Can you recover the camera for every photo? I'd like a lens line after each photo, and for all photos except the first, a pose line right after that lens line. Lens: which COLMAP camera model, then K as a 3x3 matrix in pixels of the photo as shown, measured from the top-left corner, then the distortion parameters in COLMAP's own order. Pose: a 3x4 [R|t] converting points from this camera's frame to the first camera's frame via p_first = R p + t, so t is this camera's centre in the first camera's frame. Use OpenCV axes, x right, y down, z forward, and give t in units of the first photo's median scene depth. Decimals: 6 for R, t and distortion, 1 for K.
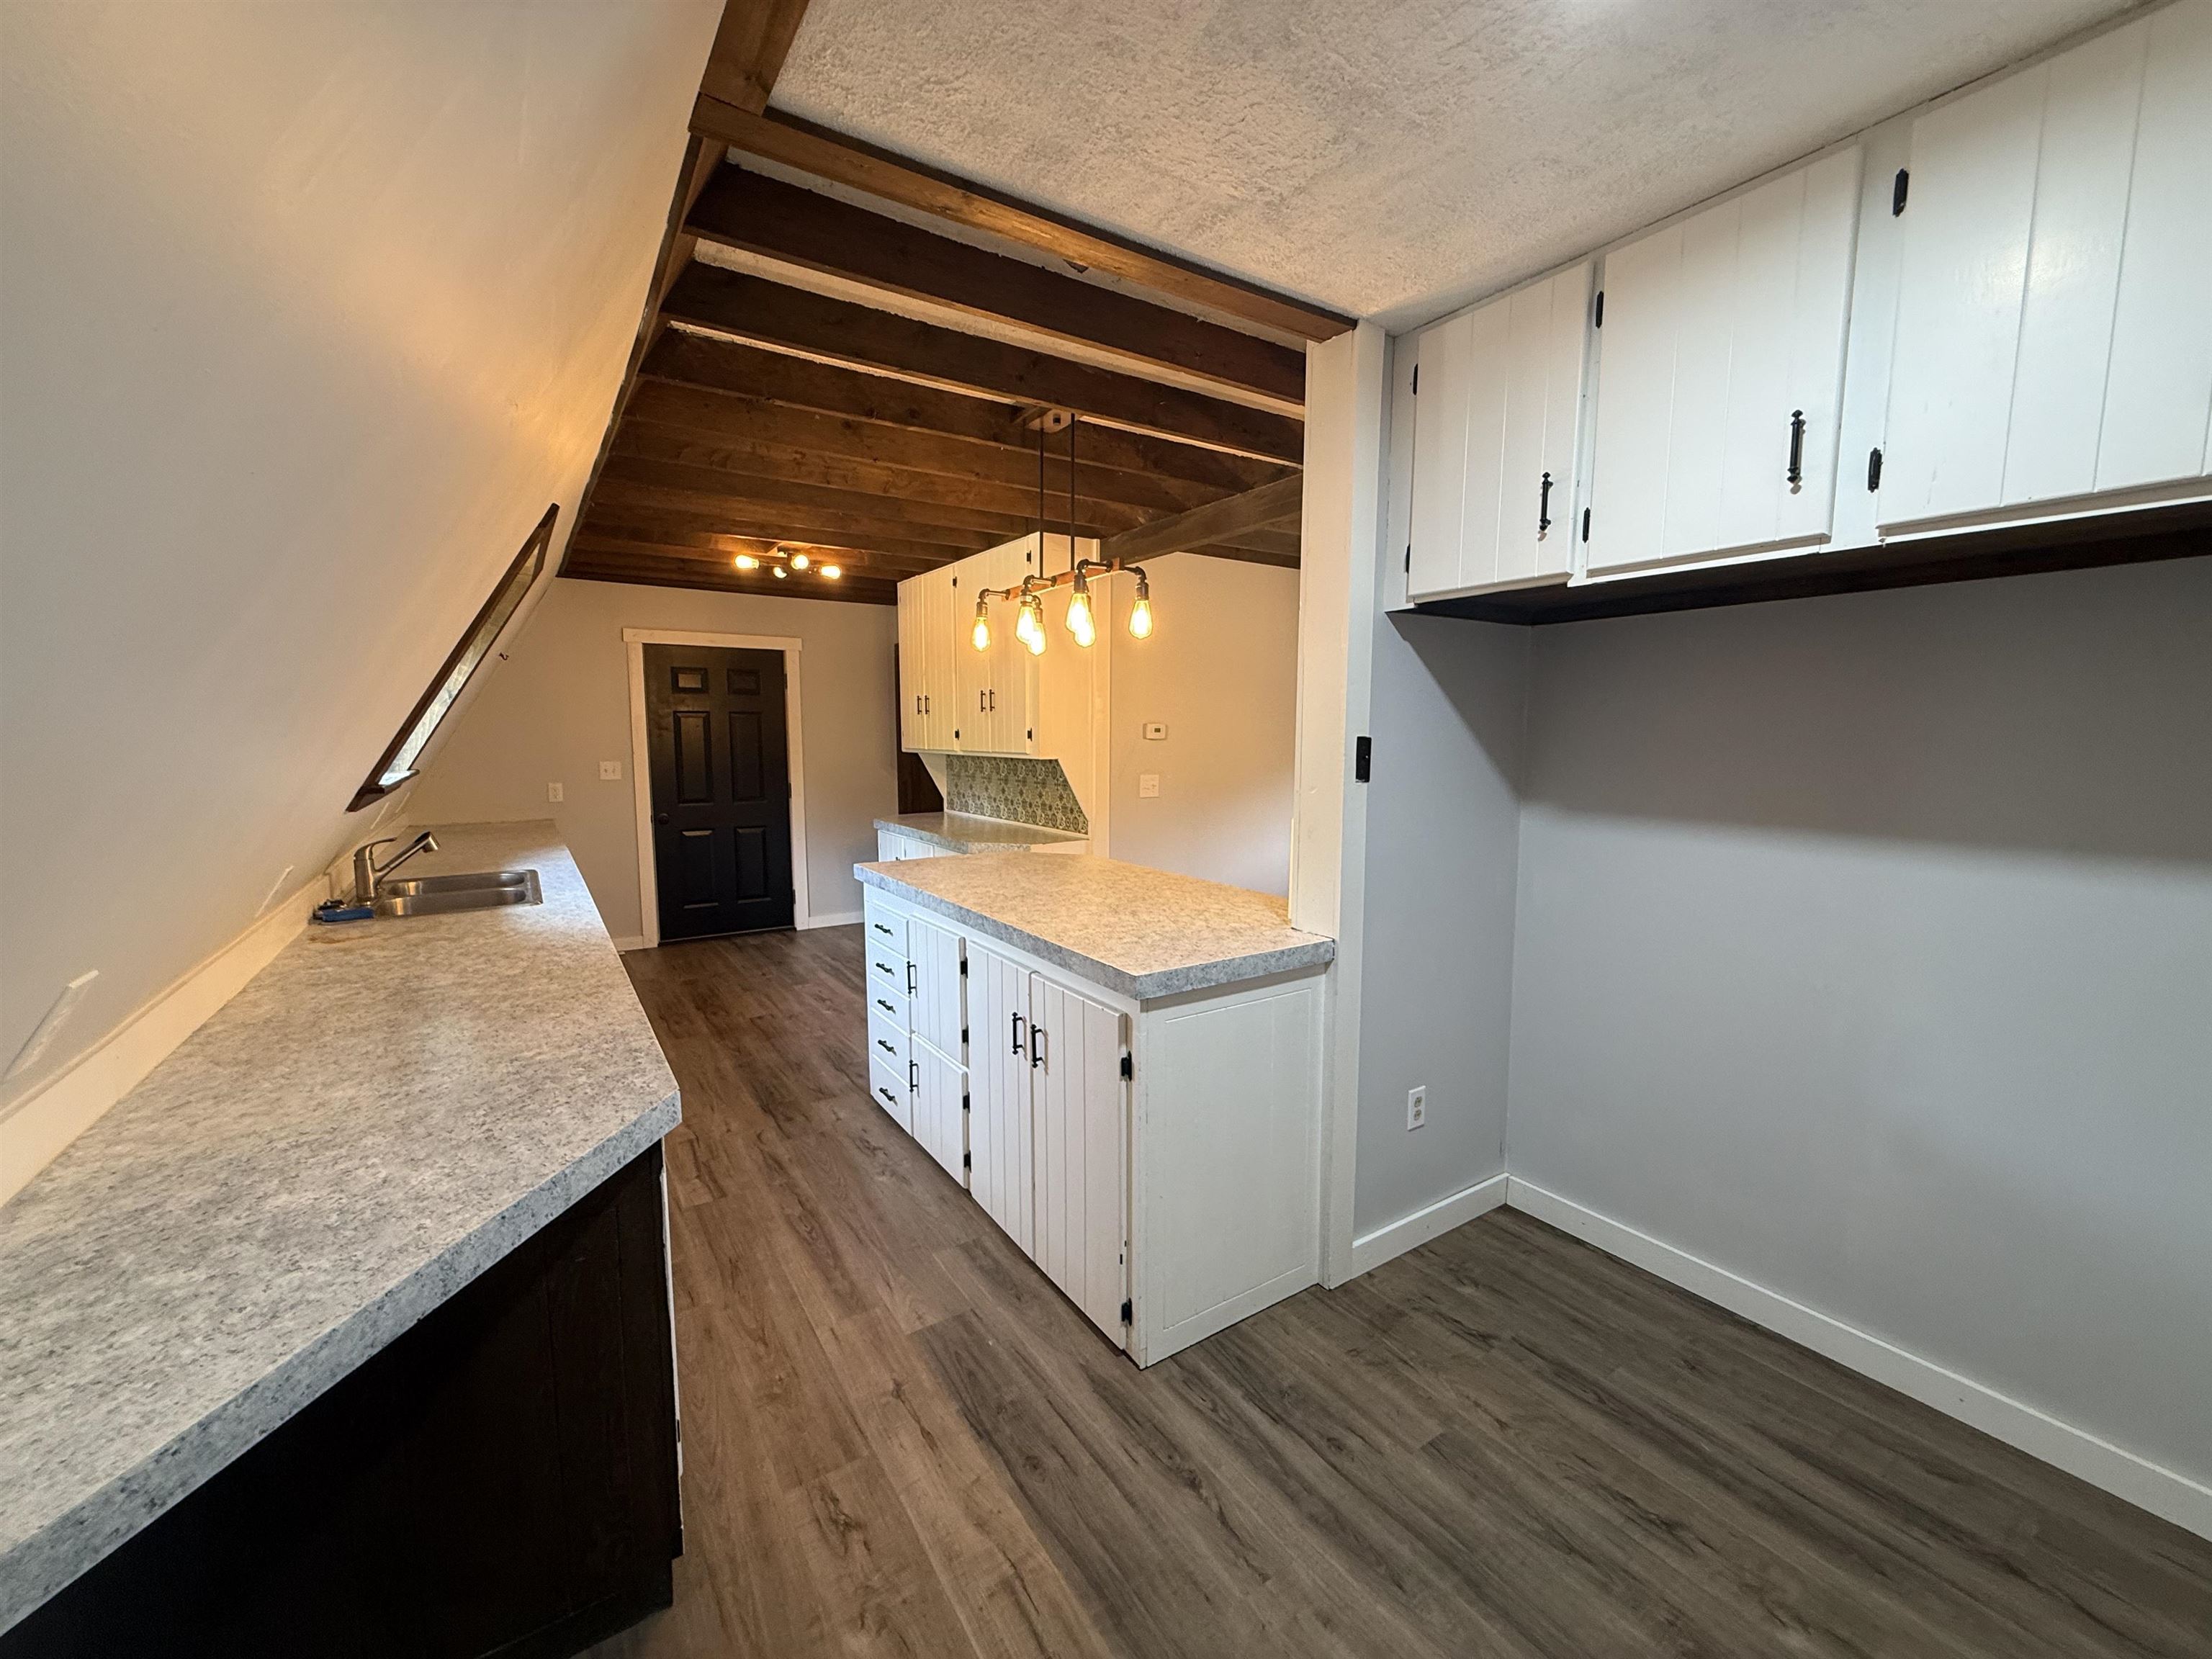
lens RADIAL K [[886.1, 0, 1102.5], [0, 886.1, 829.5], [0, 0, 1]] dist [0.000982, 0.000194]
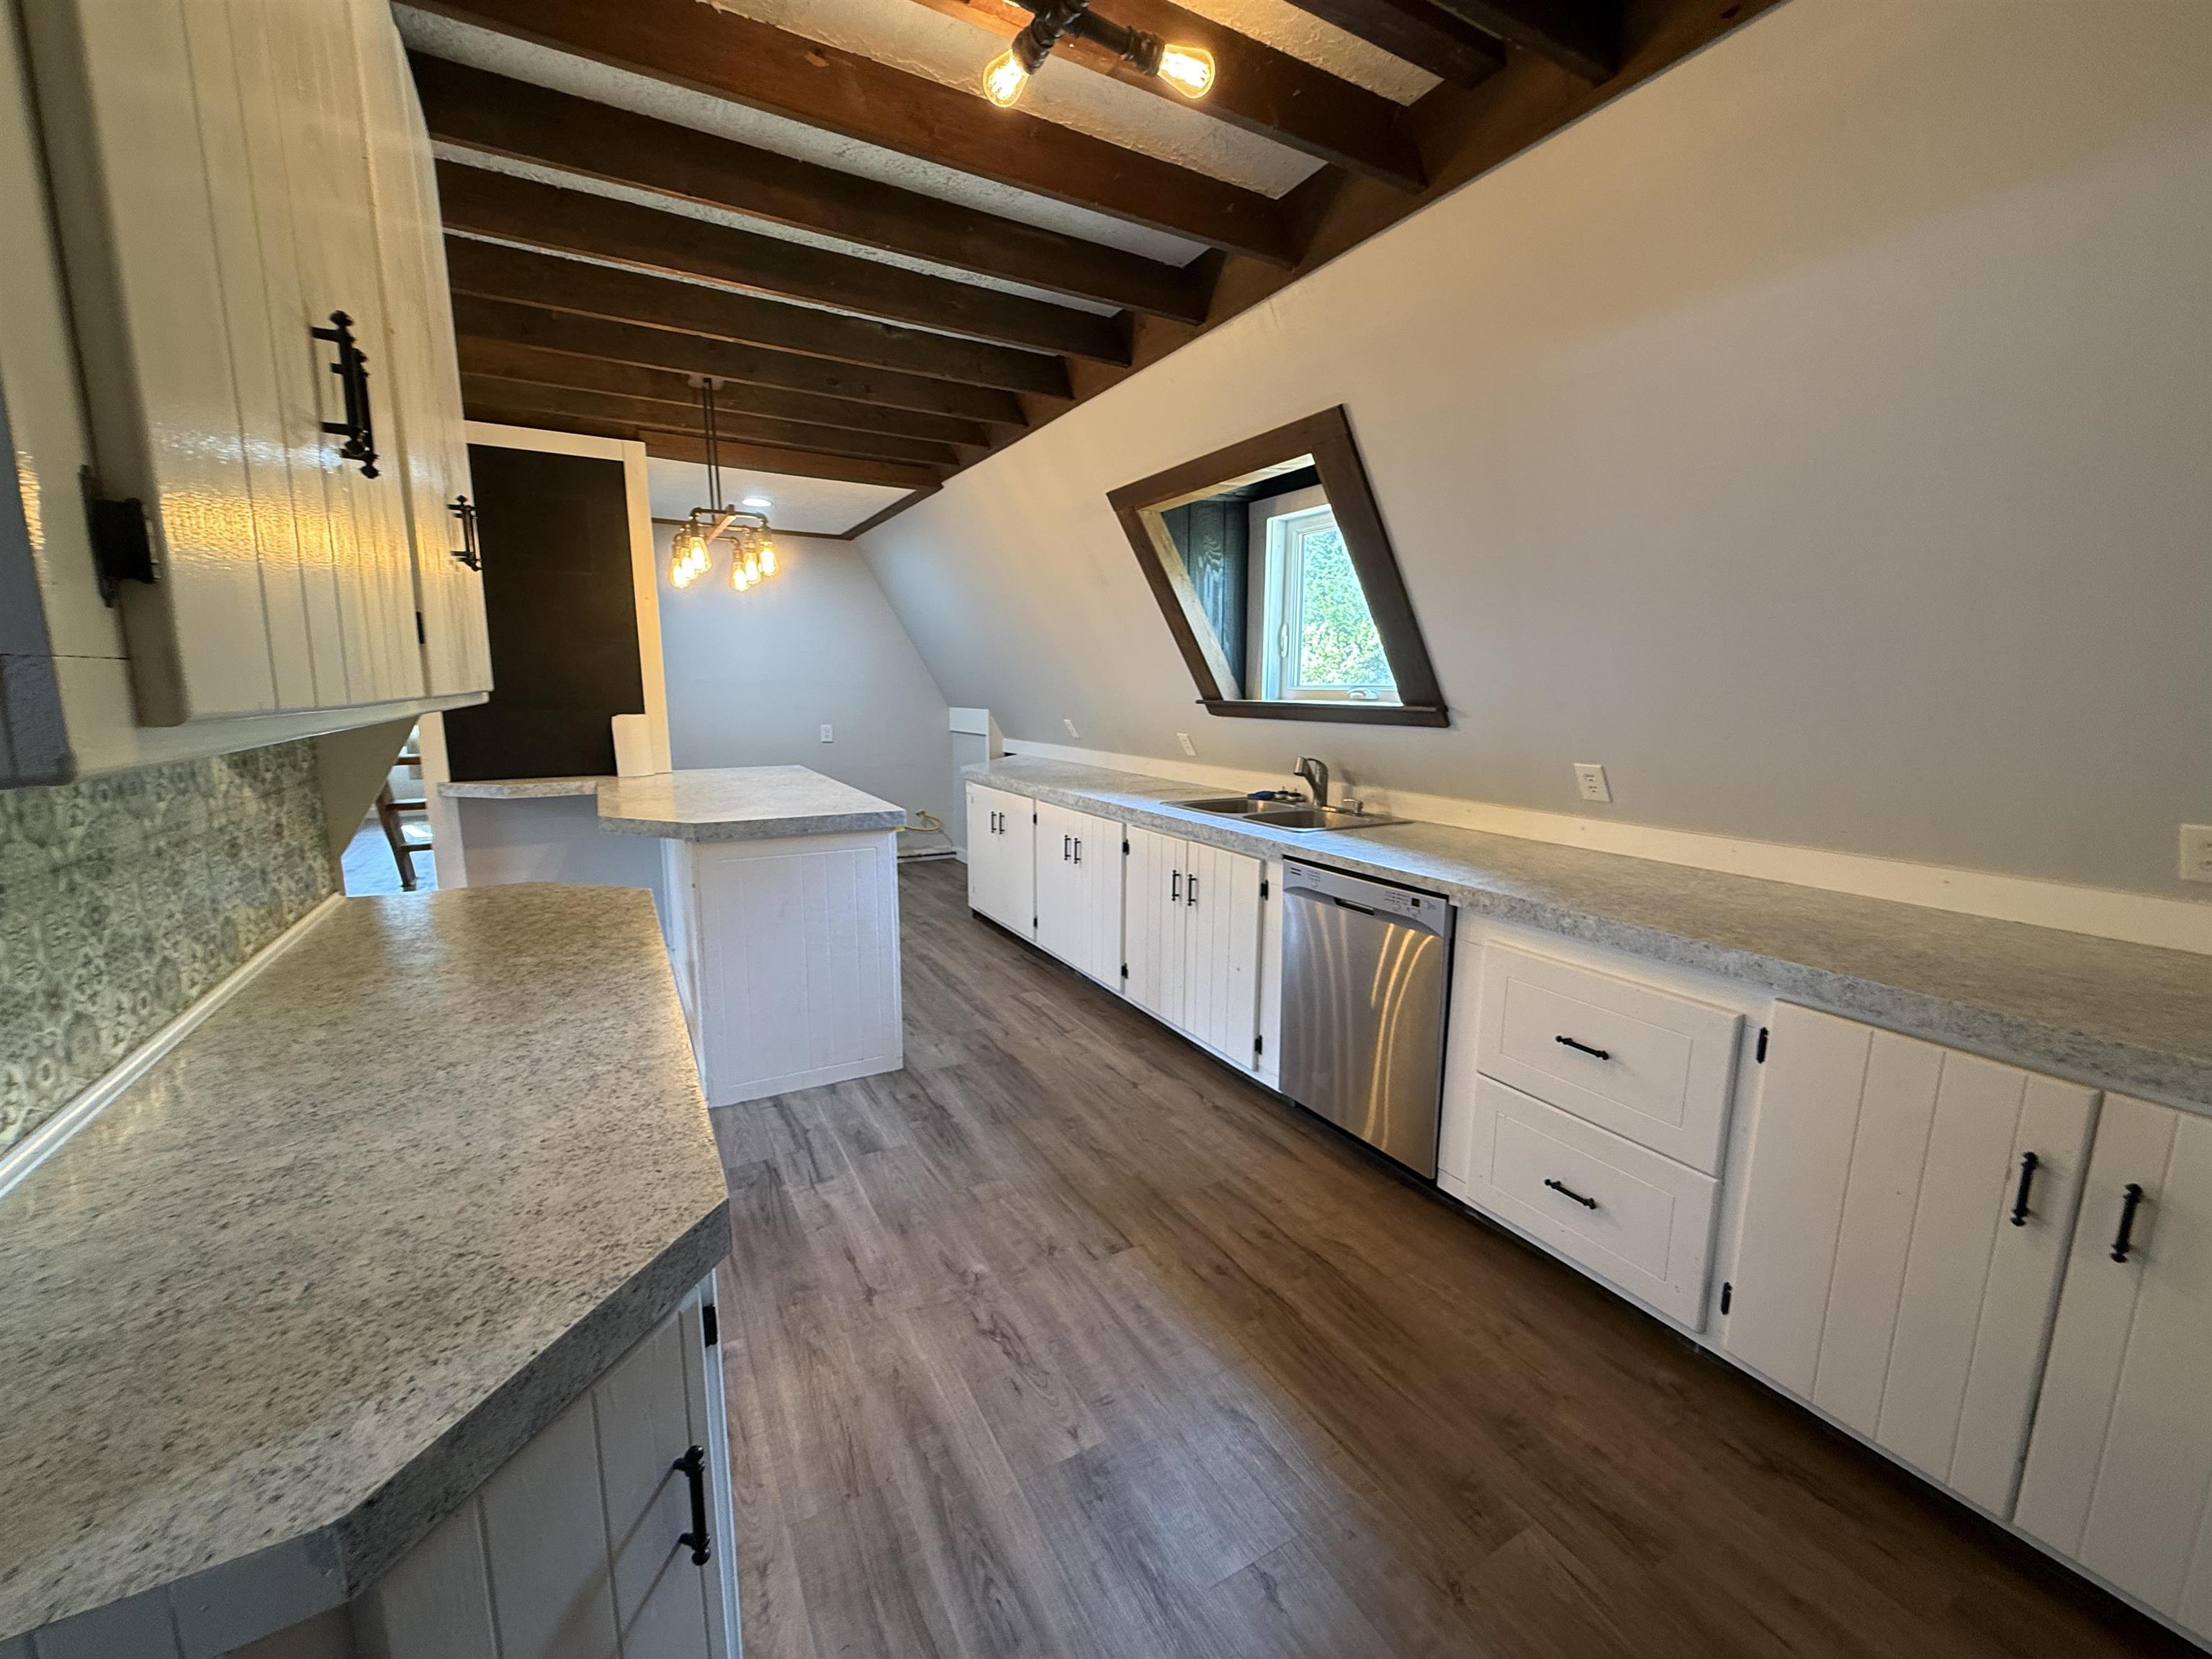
lens RADIAL K [[895.5, 0, 1105.8], [0, 895.5, 841.5], [0, 0, 1]] dist [0.001153, 0.000079]
pose [[-0.997272, -0.024111, 0.069769, -0.488772], [-0.003587, 0.959862, 0.280448, -0.160872], [-0.073731, 0.279433, -0.957330, 1.667811]]
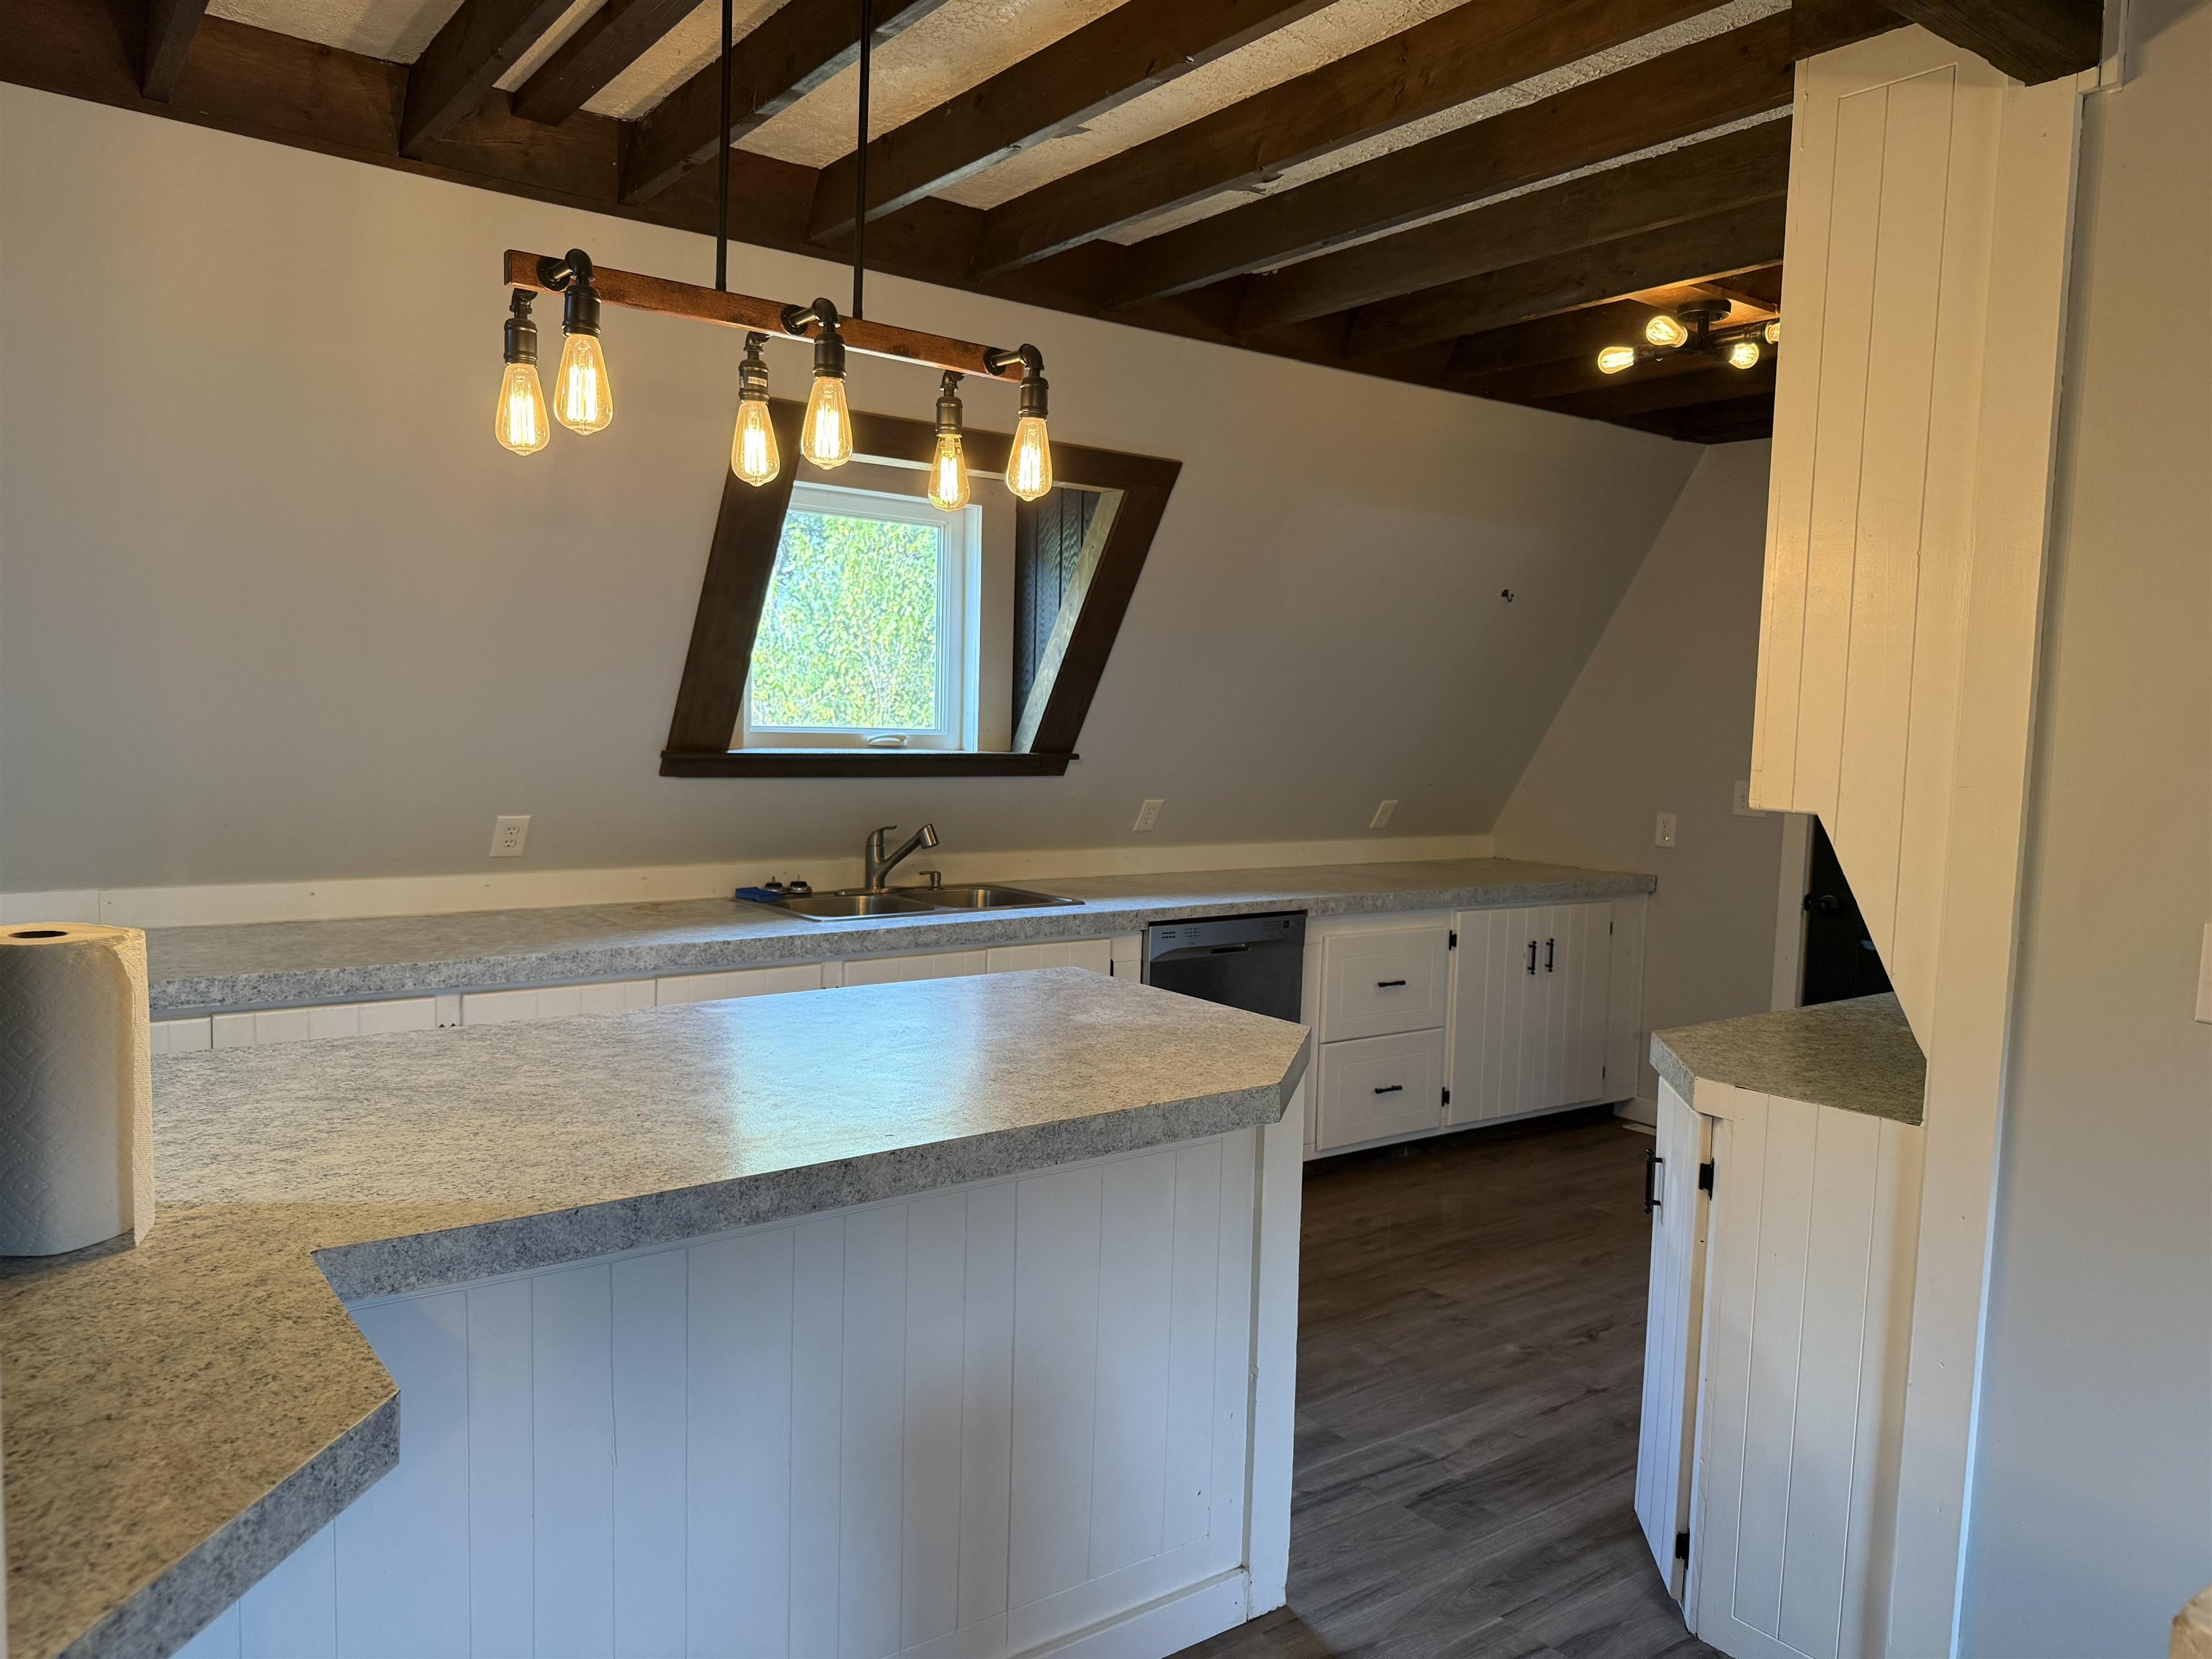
lens RADIAL K [[1571.3, 0, 1105.8], [0, 1571.3, 821.6], [0, 0, 1]] dist [0.004457, -0.000619]
pose [[0.058564, 0.070791, -0.995770, 0.532004], [-0.138963, 0.988349, 0.062091, -0.088997], [0.988564, 0.134739, 0.067720, 0.864375]]
